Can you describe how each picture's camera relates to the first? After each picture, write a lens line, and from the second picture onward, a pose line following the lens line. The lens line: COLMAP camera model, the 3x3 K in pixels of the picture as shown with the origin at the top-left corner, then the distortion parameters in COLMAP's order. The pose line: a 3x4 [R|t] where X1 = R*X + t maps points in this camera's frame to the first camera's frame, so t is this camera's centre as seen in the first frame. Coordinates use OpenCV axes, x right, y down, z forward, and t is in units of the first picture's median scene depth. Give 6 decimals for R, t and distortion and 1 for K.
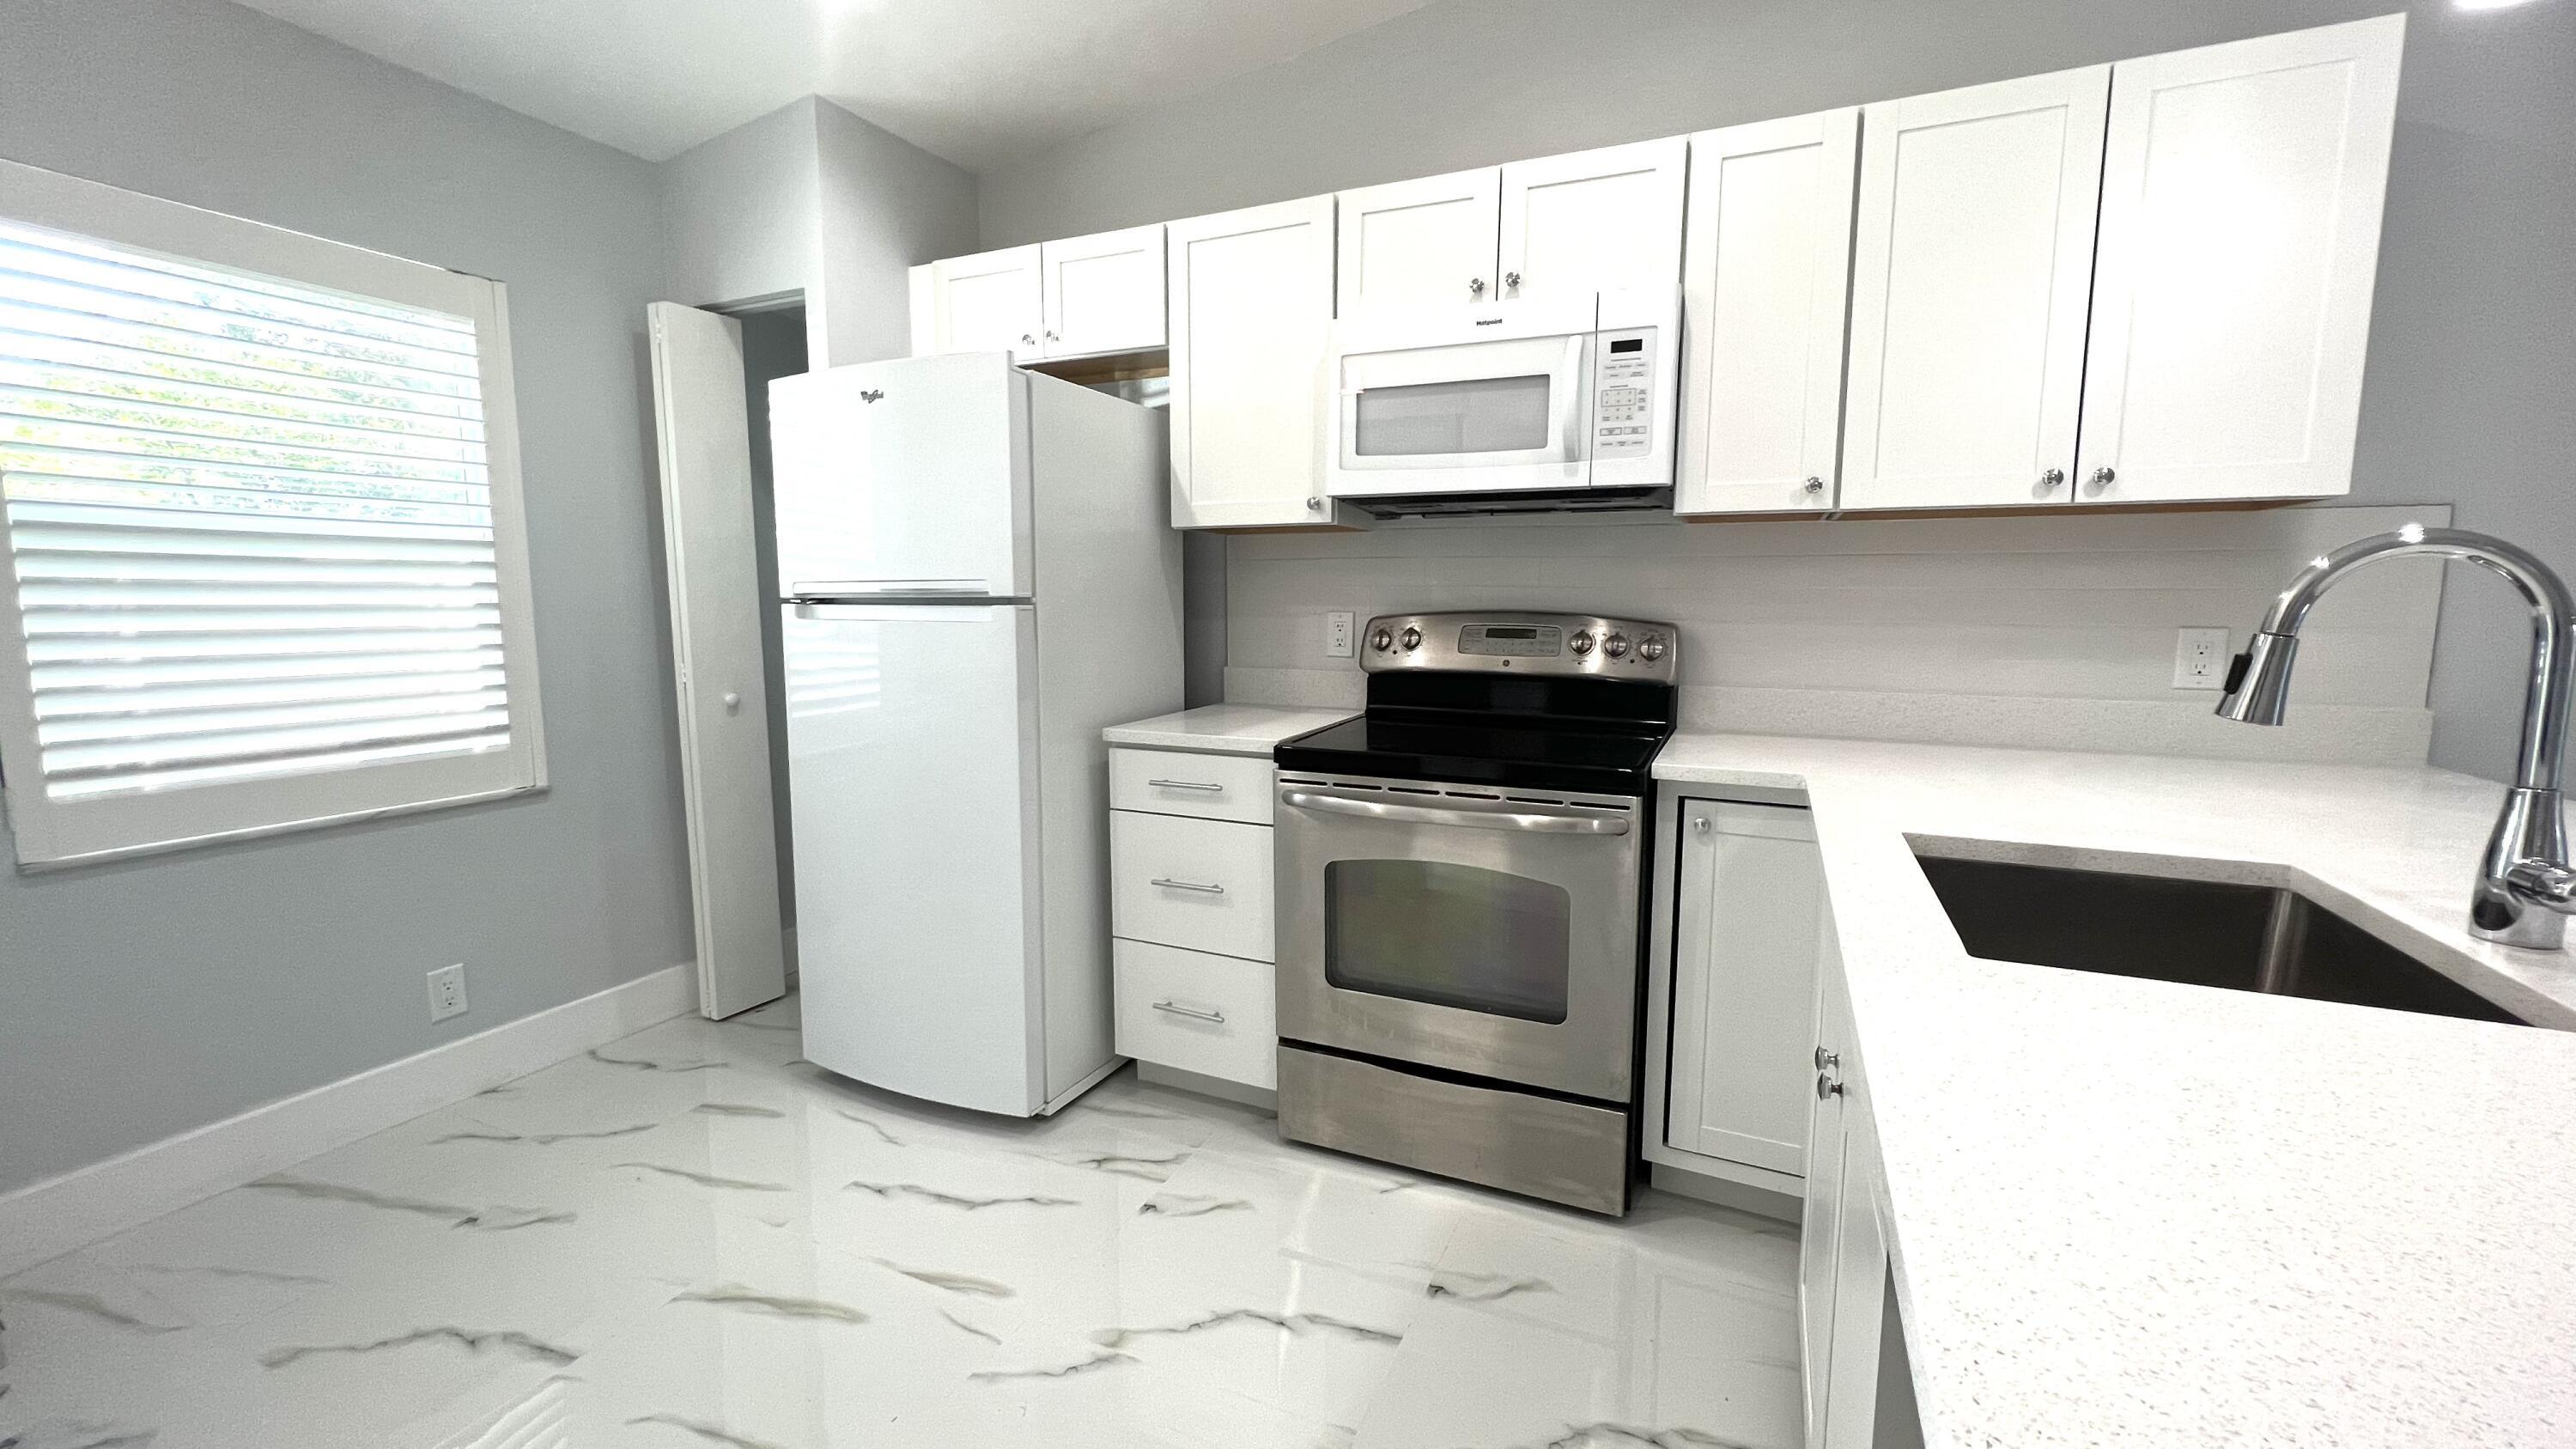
lens RADIAL K [[1035.1, 0, 1281.9], [0, 1035.1, 716.5], [0, 0, 1]] dist [-0.003775, 0.001077]
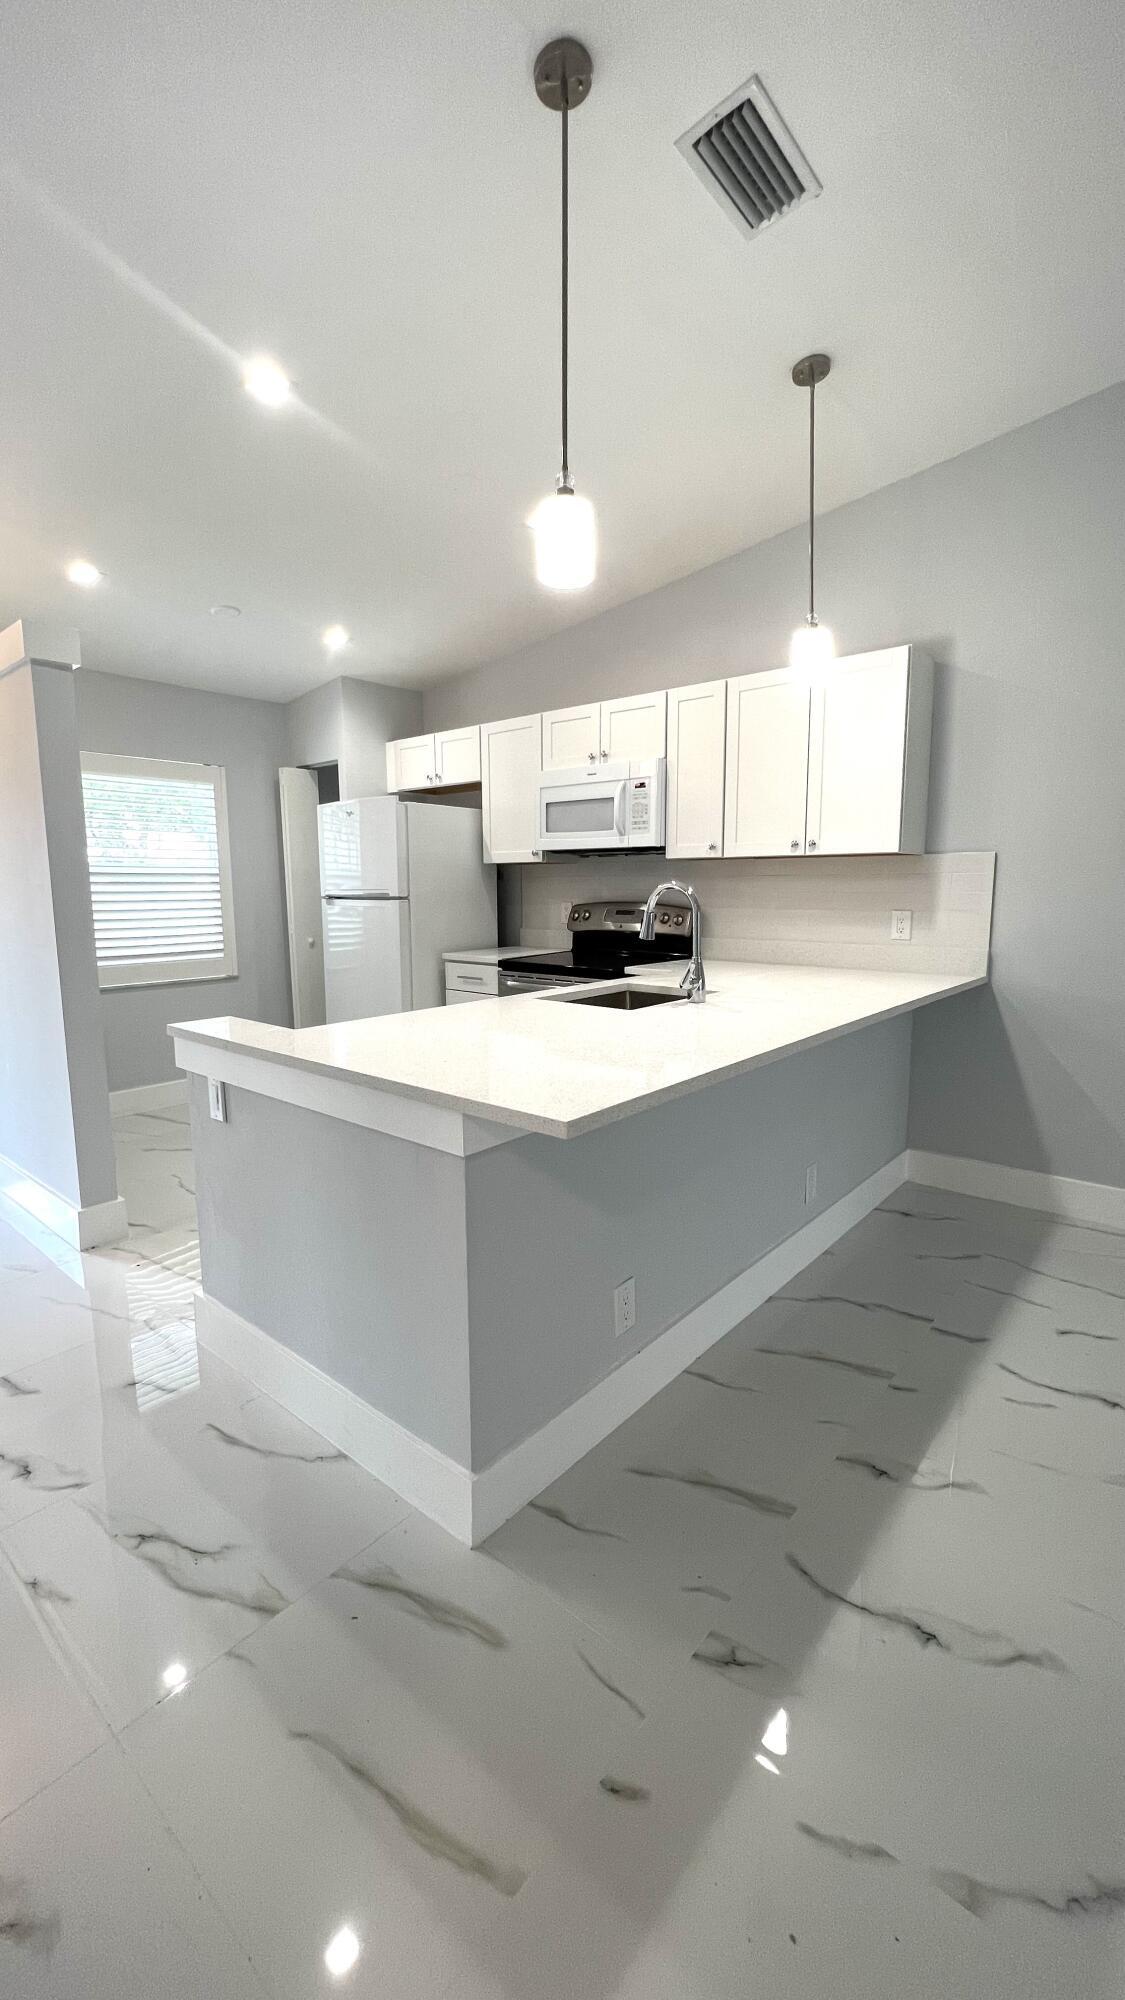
lens RADIAL K [[803.5, 0, 568.5], [0, 803.5, 997.2], [0, 0, 1]] dist [-0.003775, 0.001077]
pose [[0.963548, 0.031432, -0.265681, 0.618163], [-0.025561, 0.999347, 0.025529, 0.060335], [0.266310, -0.017807, 0.963723, -0.695024]]
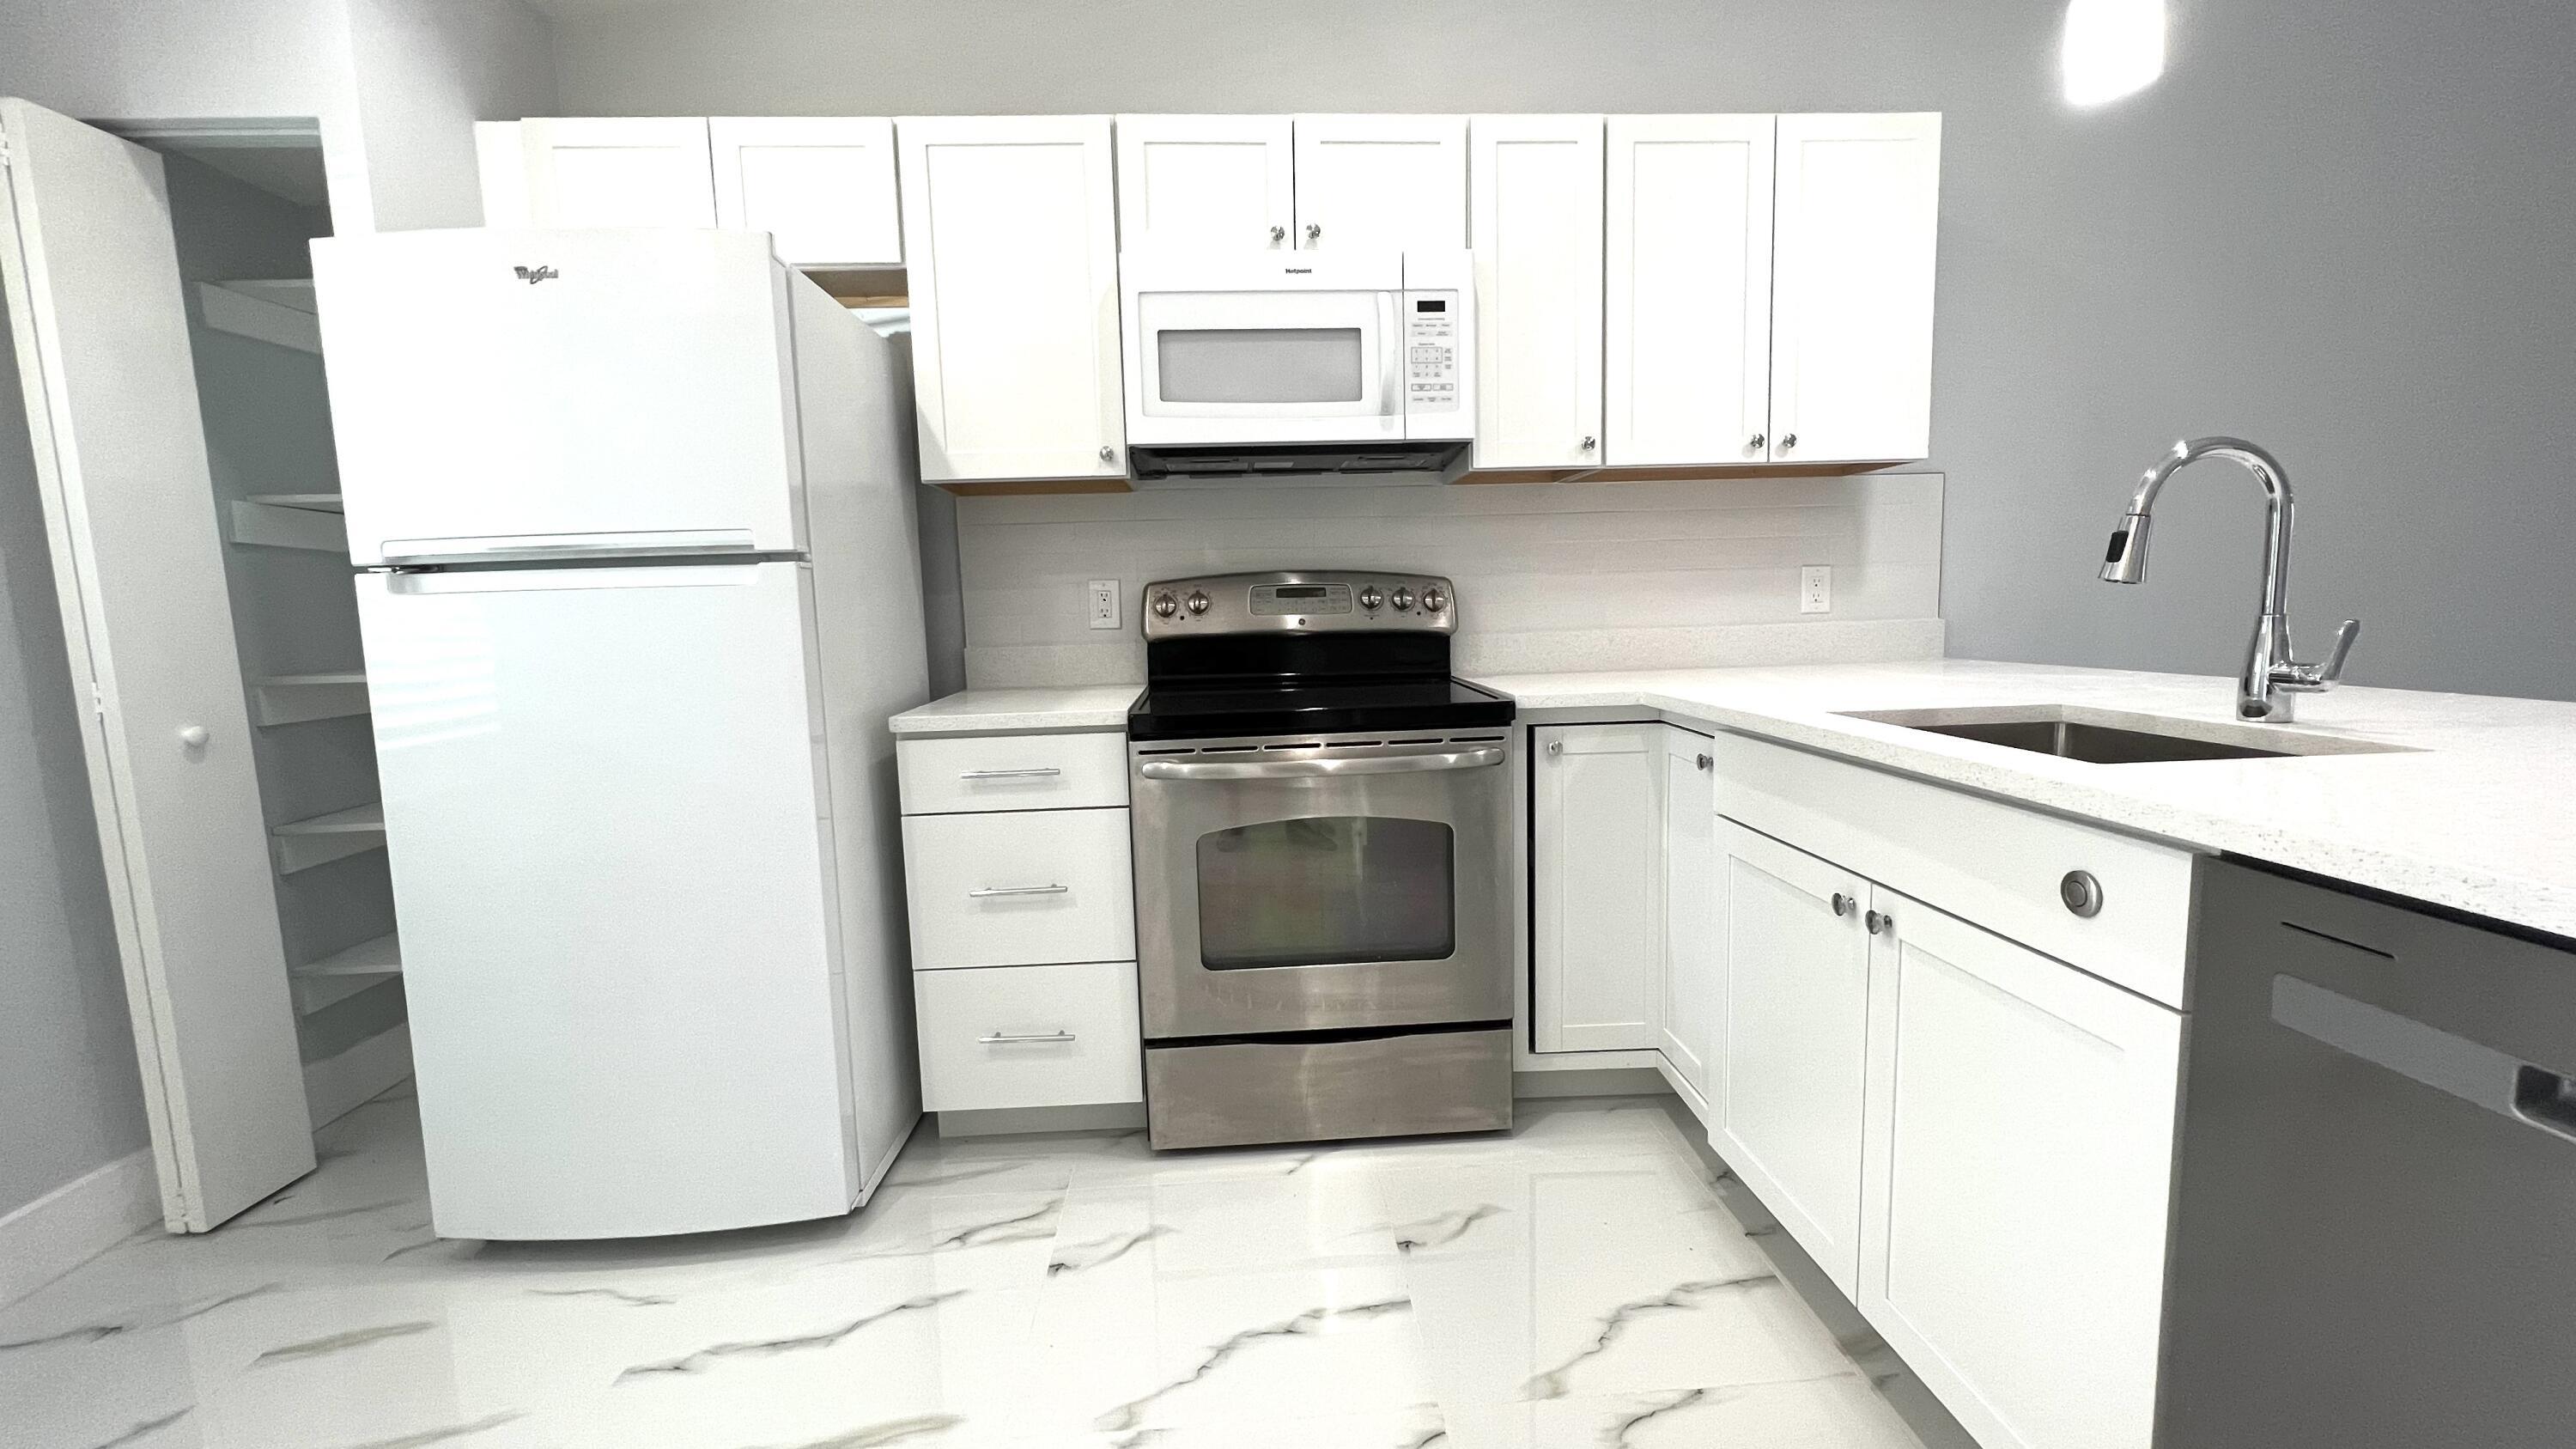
lens RADIAL K [[1035.1, 0, 1283.1], [0, 1035.1, 715.6], [0, 0, 1]] dist [-0.003775, 0.001077]
pose [[0.883716, -0.079285, 0.461260, -0.295734], [0.085296, 0.996325, 0.007840, 0.032587], [-0.460186, 0.032416, 0.887231, 0.140414]]
